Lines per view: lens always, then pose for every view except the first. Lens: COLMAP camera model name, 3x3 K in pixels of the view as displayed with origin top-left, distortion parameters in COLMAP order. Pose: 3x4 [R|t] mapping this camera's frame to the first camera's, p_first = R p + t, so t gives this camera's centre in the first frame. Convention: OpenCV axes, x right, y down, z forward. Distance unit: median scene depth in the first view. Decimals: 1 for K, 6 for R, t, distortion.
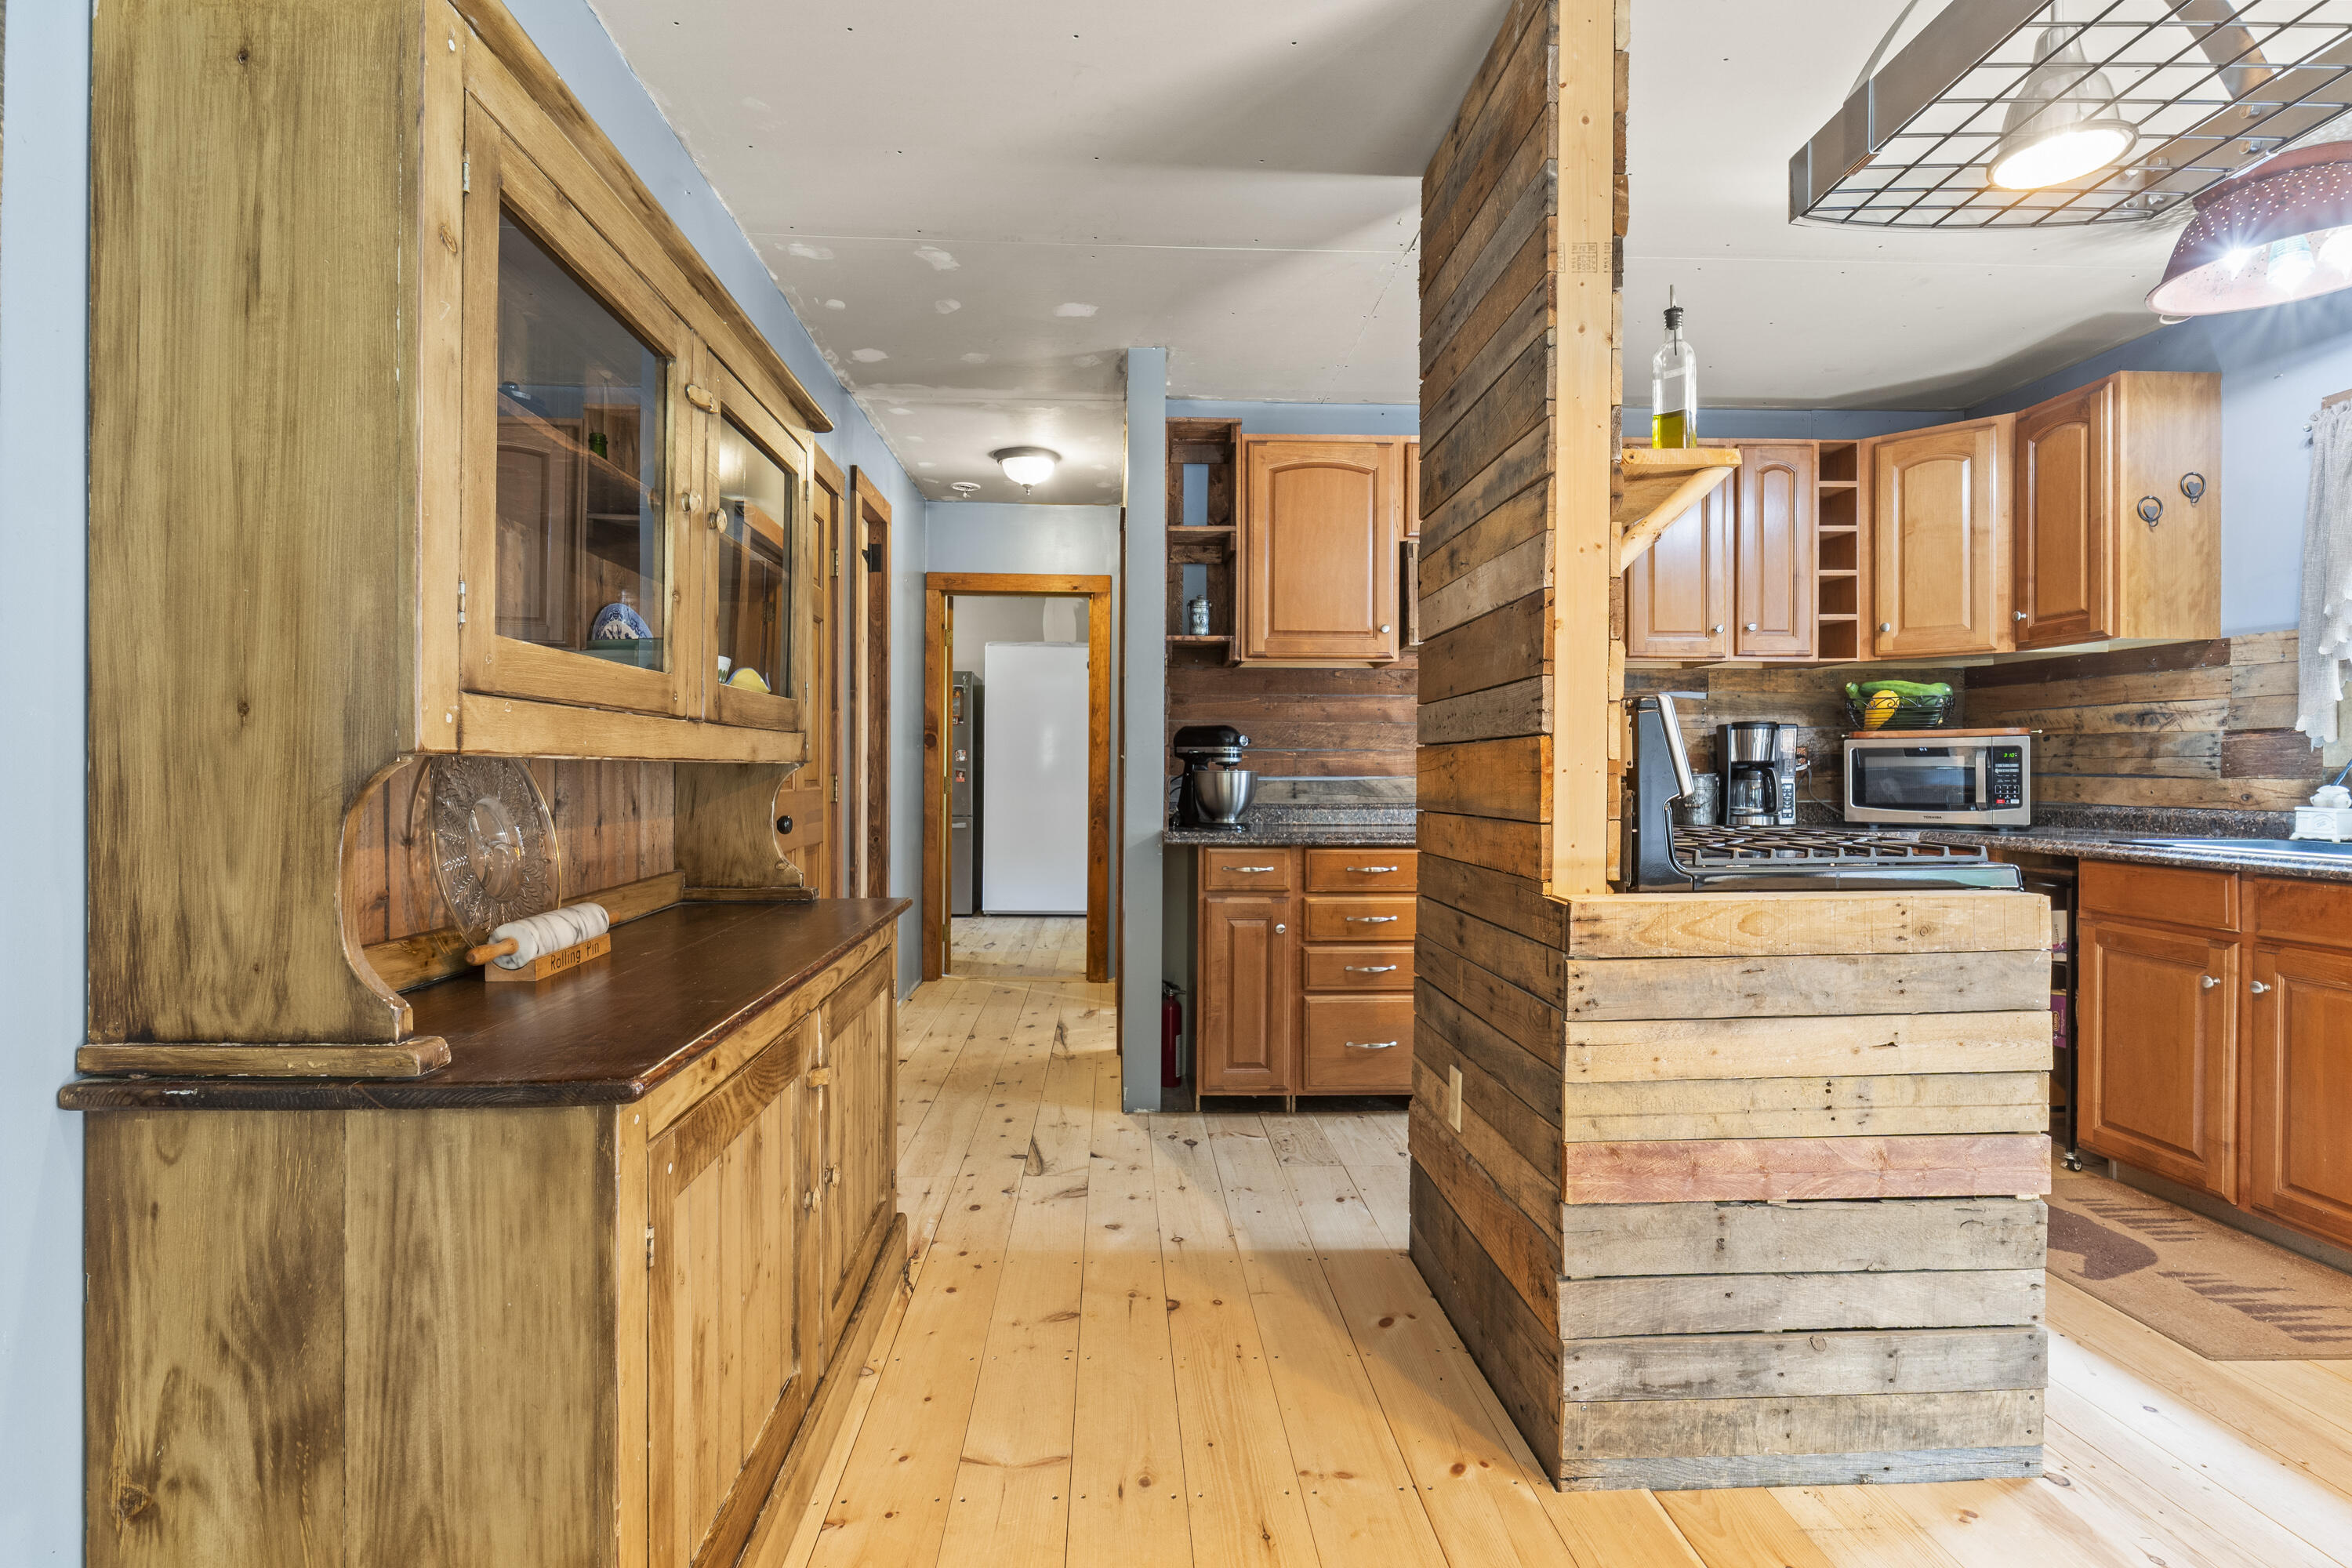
lens RADIAL K [[1136.2, 0, 1170.7], [0, 1136.2, 773.1], [0, 0, 1]] dist [-0.003163, 0.000099]
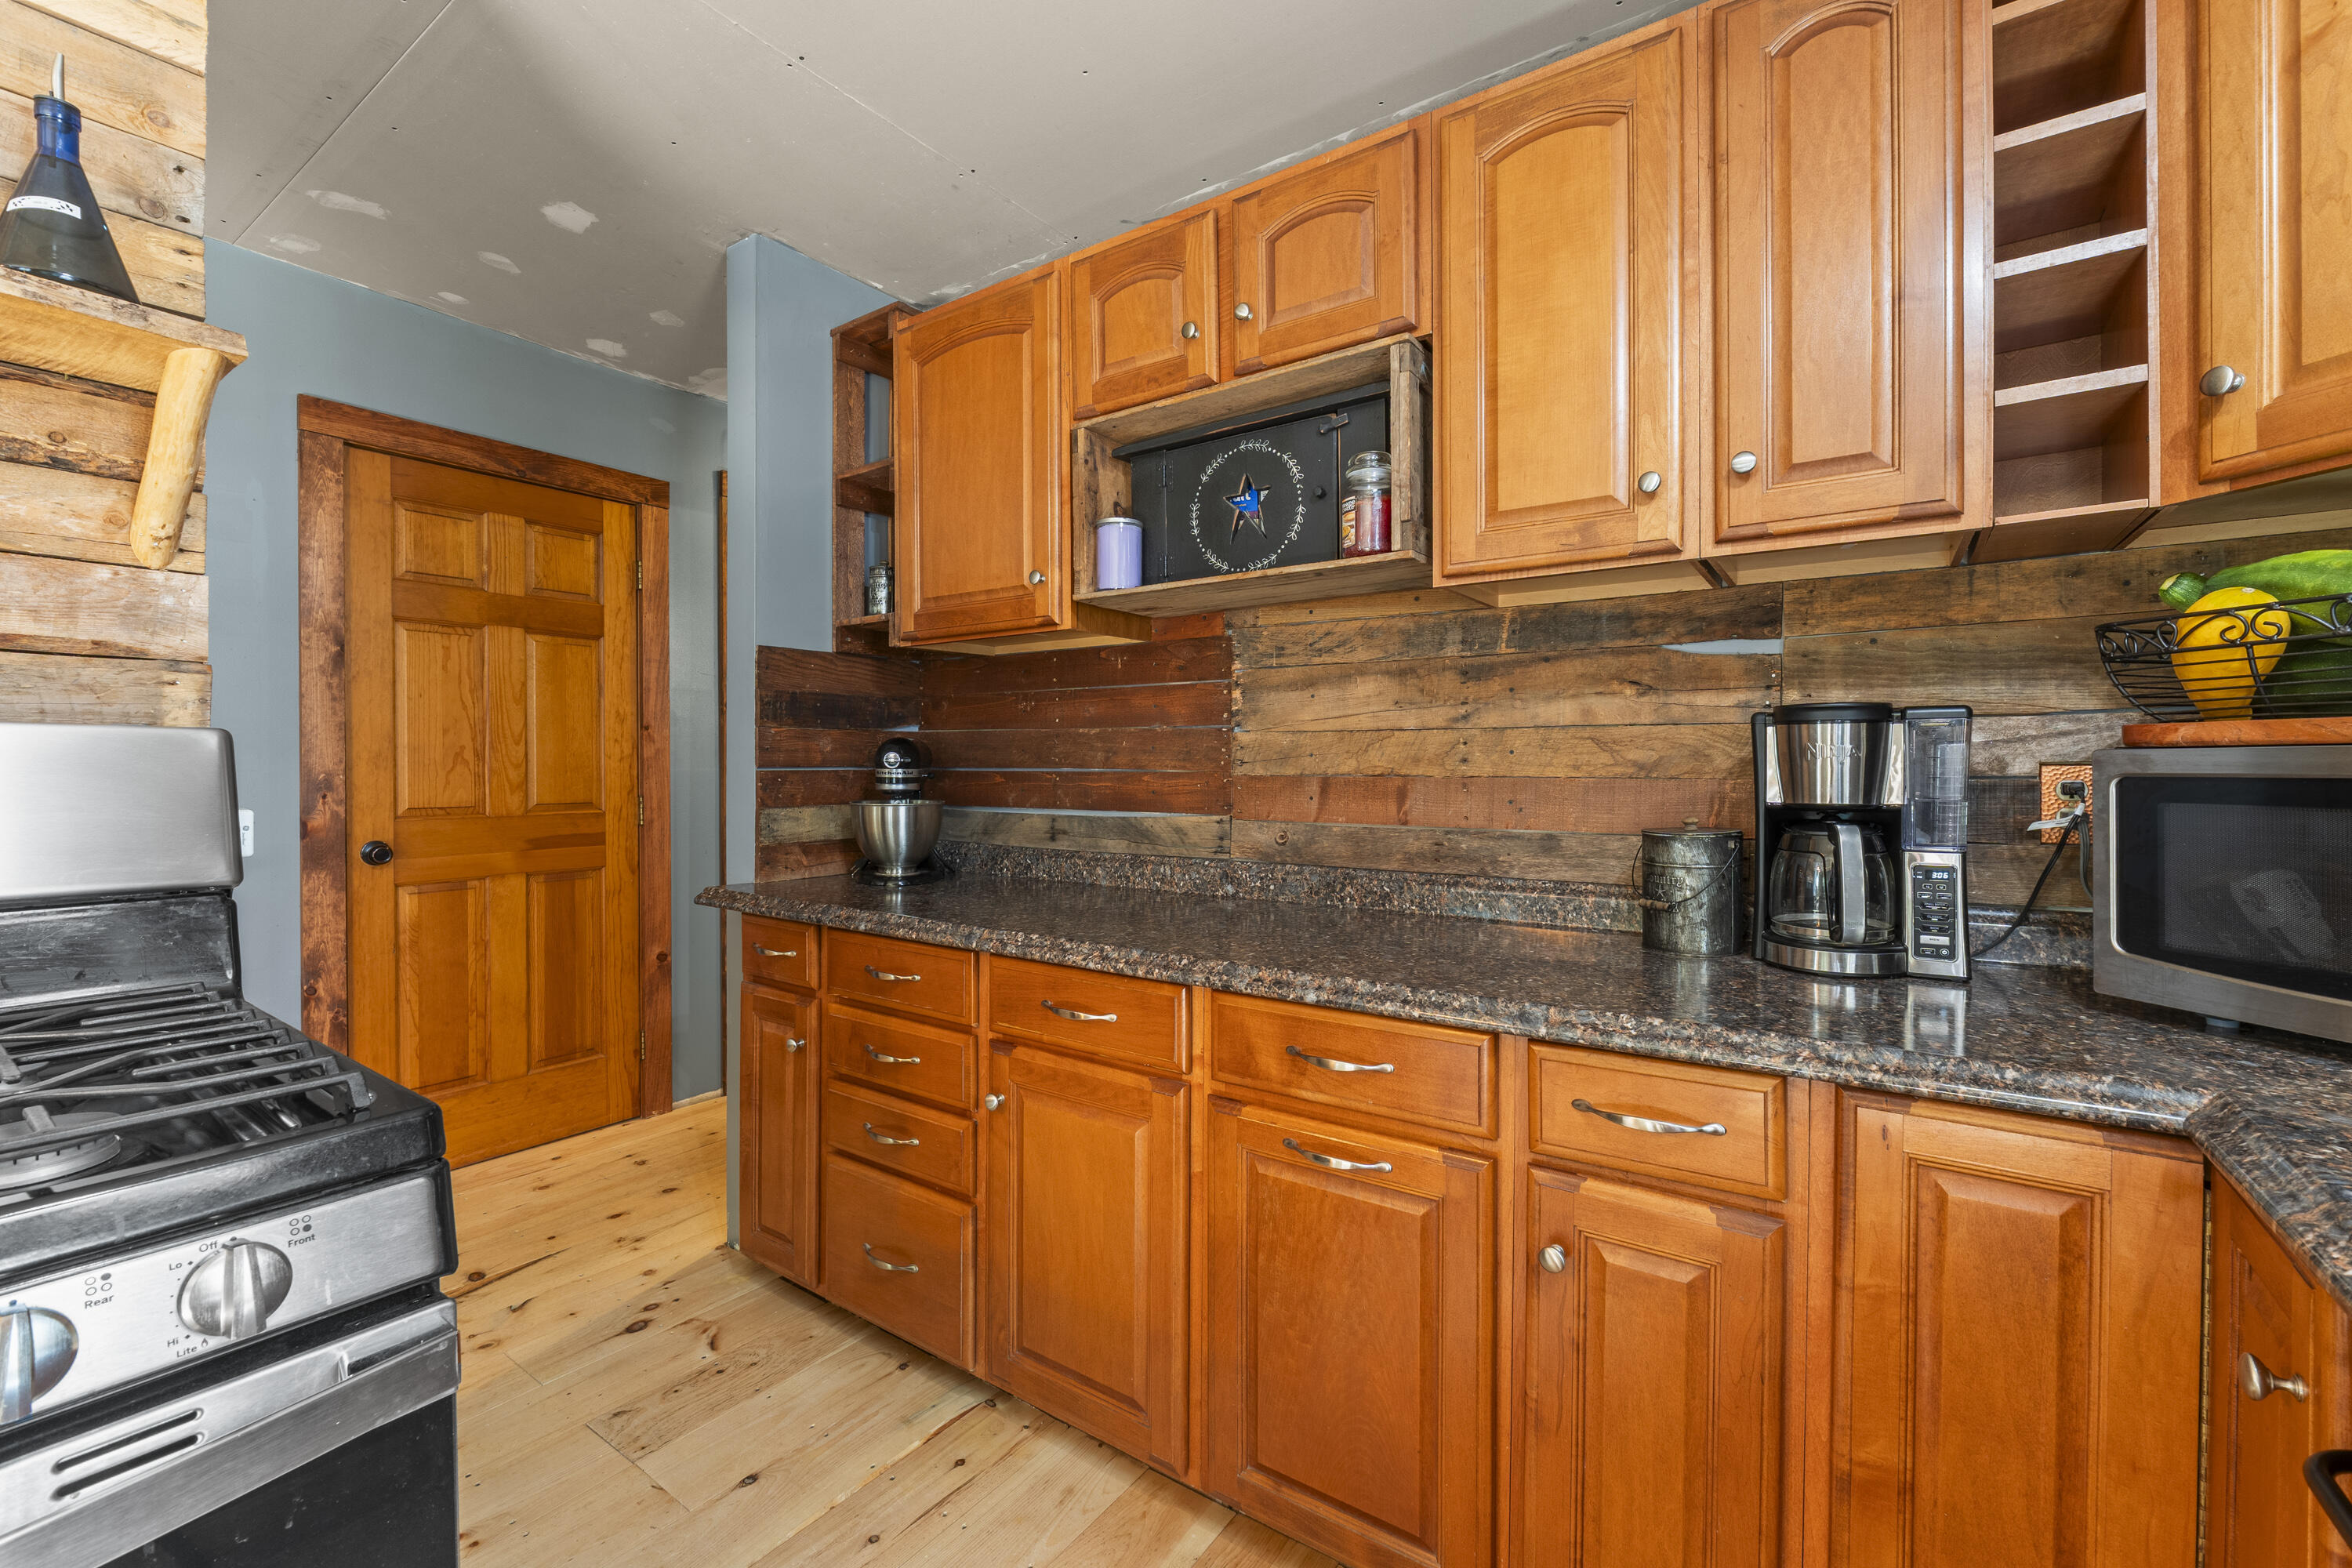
lens RADIAL K [[991.7, 0, 1163.8], [0, 991.7, 771.2], [0, 0, 1]] dist [-0.008985, 0.000396]
pose [[0.786833, 0.004175, -0.617152, 0.615830], [-0.000578, 0.999982, 0.006027, -0.027147], [0.617166, -0.004386, 0.786821, 0.666600]]
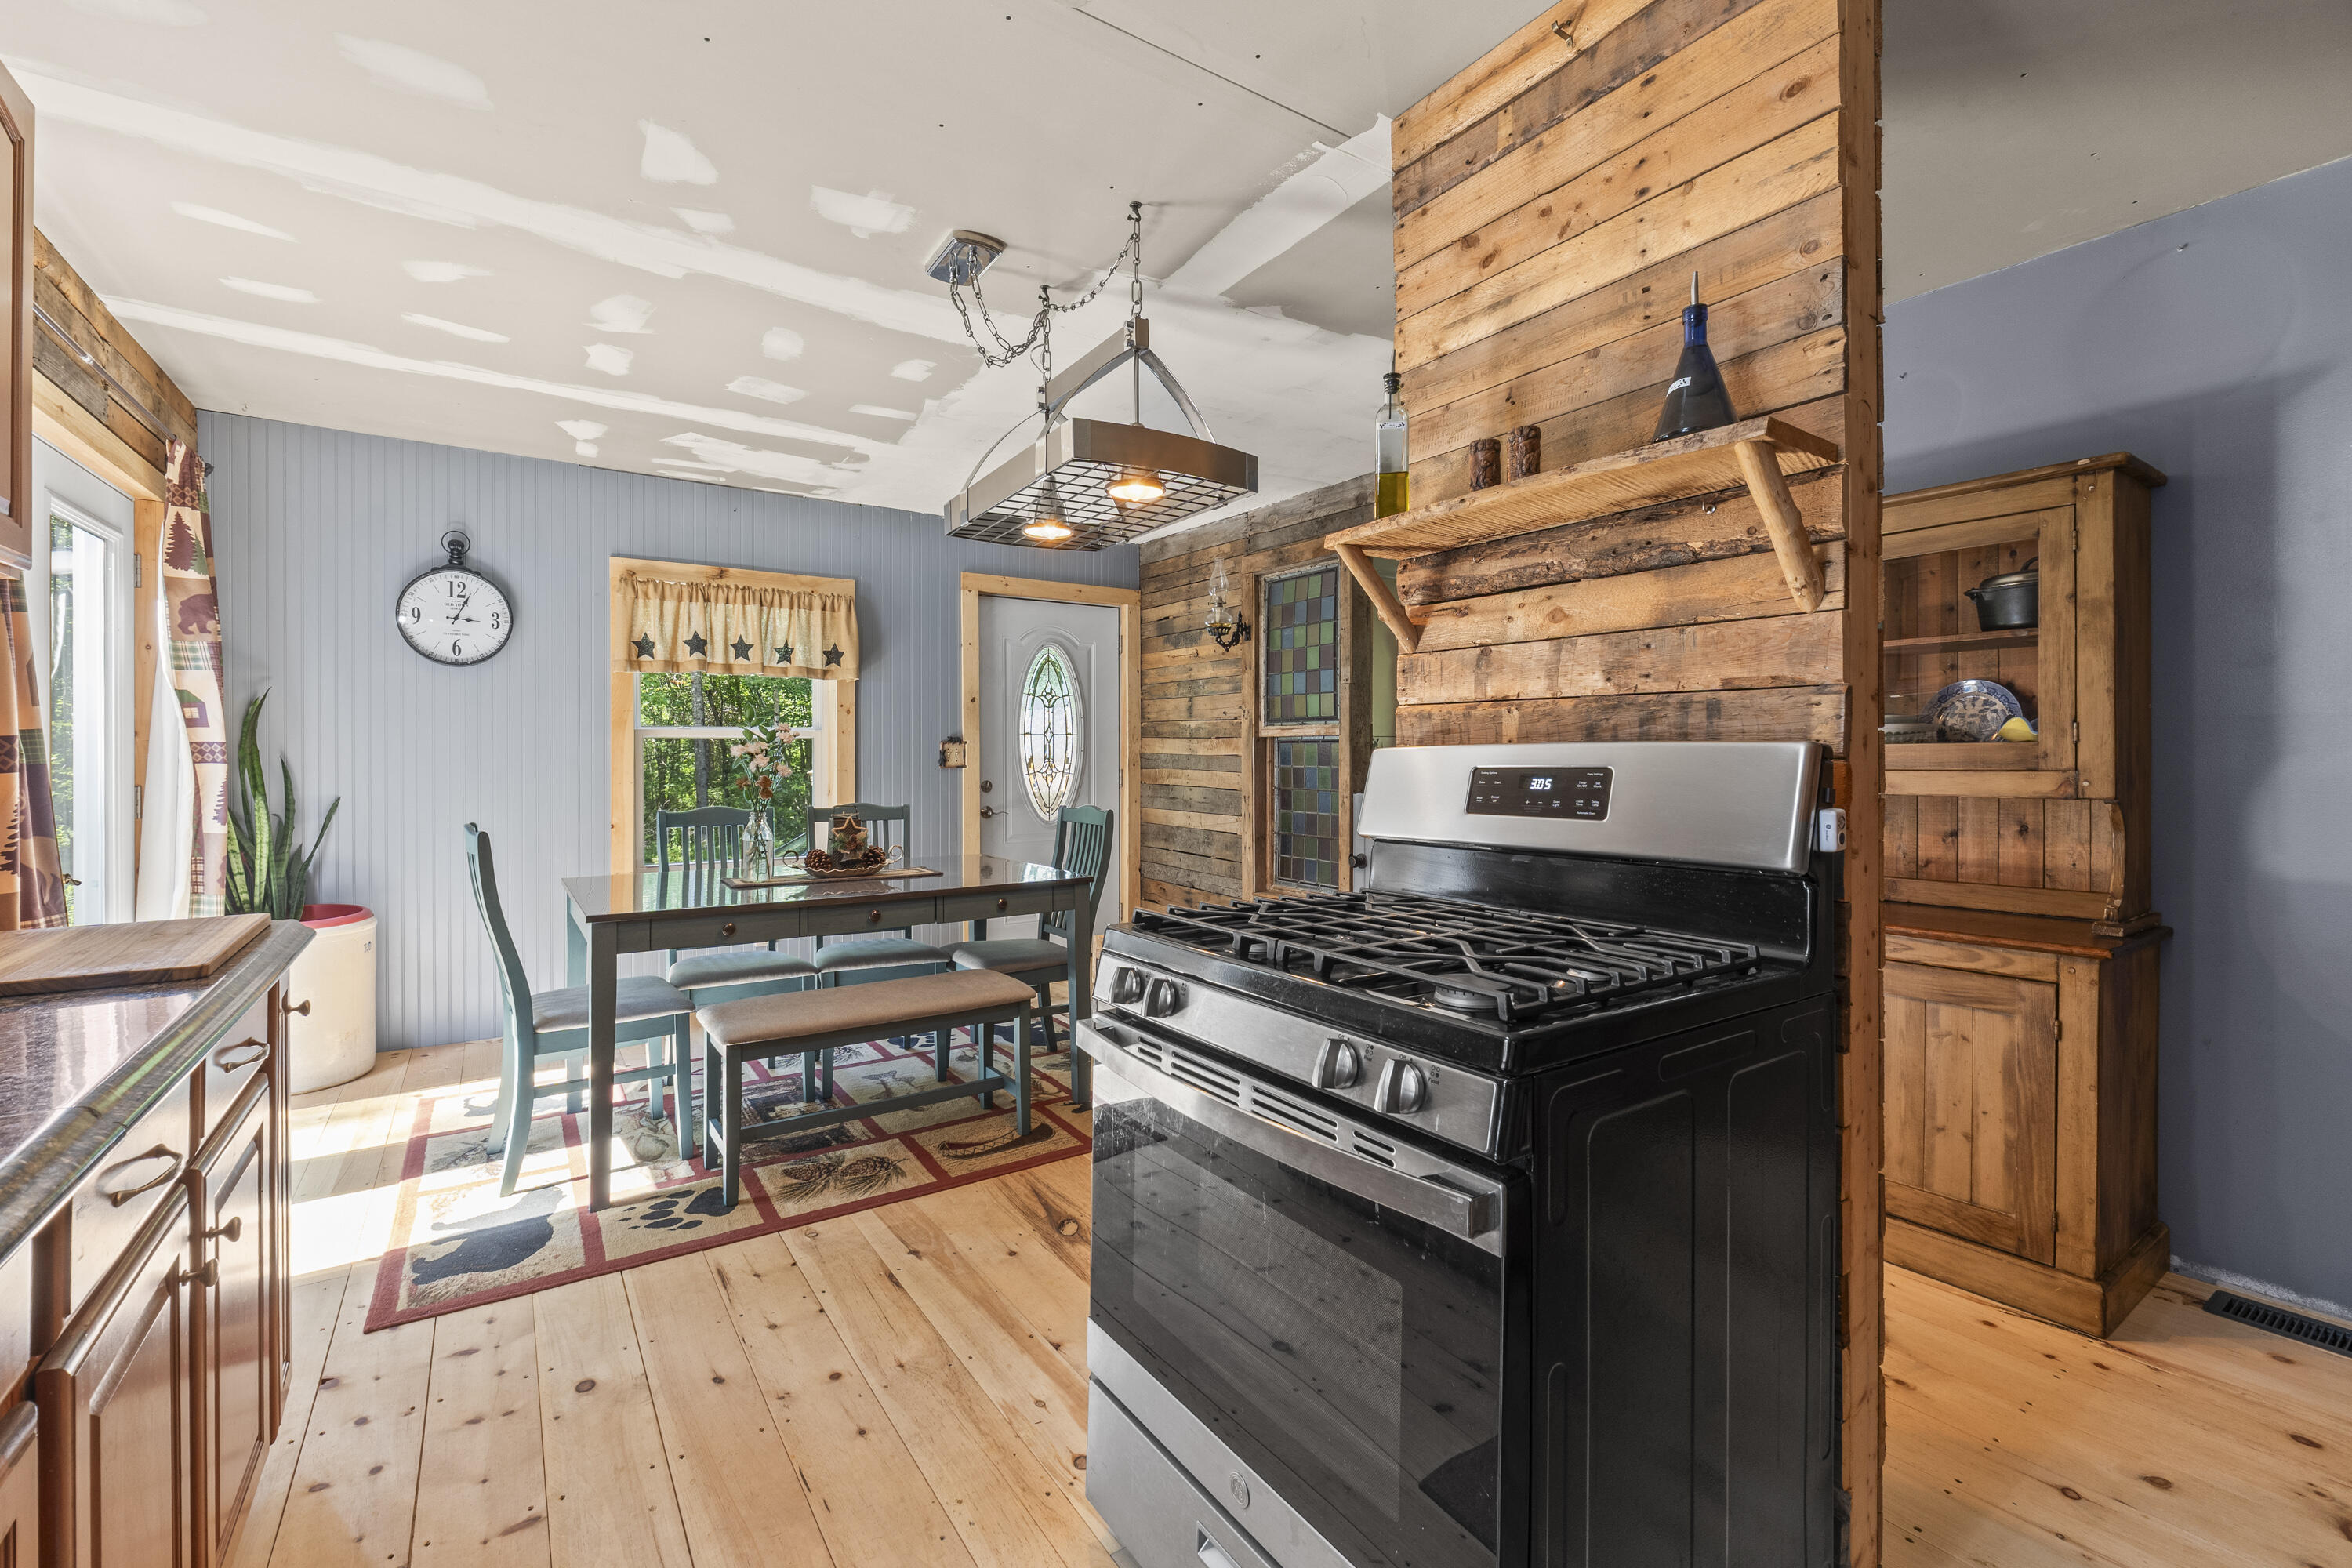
lens RADIAL K [[995.3, 0, 1158.6], [0, 995.3, 761.1], [0, 0, 1]] dist [-0.009724, 0.001043]
pose [[-0.857155, -0.003466, -0.515046, 0.593678], [-0.006761, 0.999967, 0.004524, -0.030680], [0.515013, 0.007360, -0.857150, 0.906516]]
